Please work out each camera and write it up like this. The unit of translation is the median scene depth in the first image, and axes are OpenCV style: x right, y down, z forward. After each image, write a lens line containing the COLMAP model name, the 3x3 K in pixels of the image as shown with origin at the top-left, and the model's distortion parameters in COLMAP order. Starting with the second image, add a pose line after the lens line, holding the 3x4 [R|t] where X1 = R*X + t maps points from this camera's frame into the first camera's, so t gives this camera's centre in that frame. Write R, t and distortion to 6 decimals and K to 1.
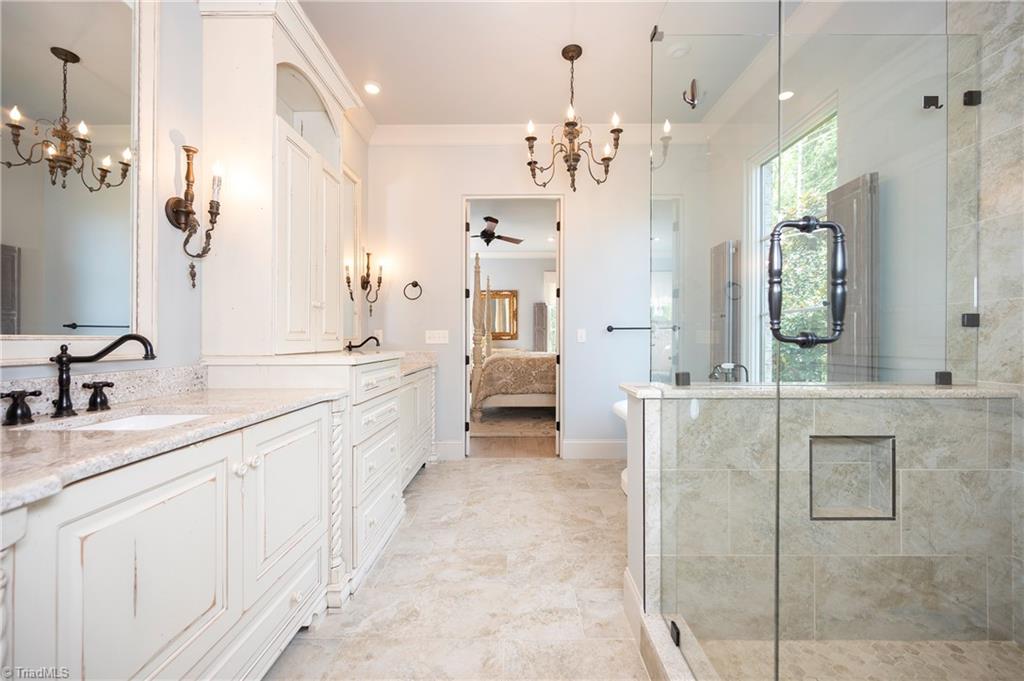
lens RADIAL K [[407.2, 0, 510.4], [0, 407.2, 336.6], [0, 0, 1]] dist [-0.003279, 0.000488]
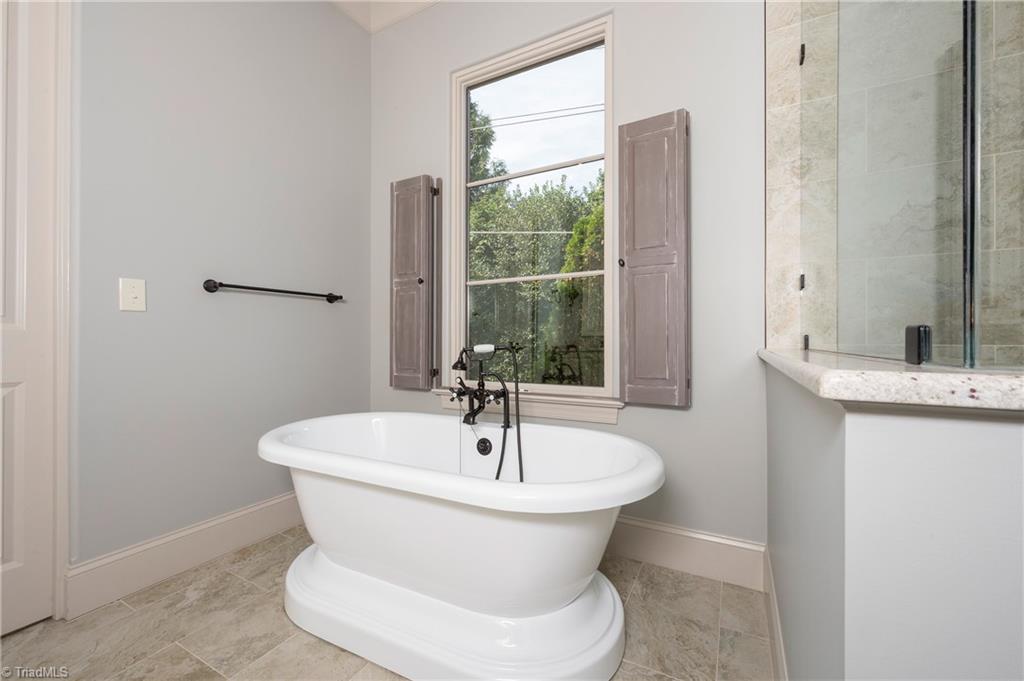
lens RADIAL K [[407.2, 0, 510.9], [0, 407.2, 337.9], [0, 0, 1]] dist [-0.003279, 0.000488]
pose [[0.458750, 0.003081, 0.888560, -0.032666], [-0.006228, 0.999981, -0.000252, 0.069133], [-0.888543, -0.005419, 0.458761, 0.833269]]
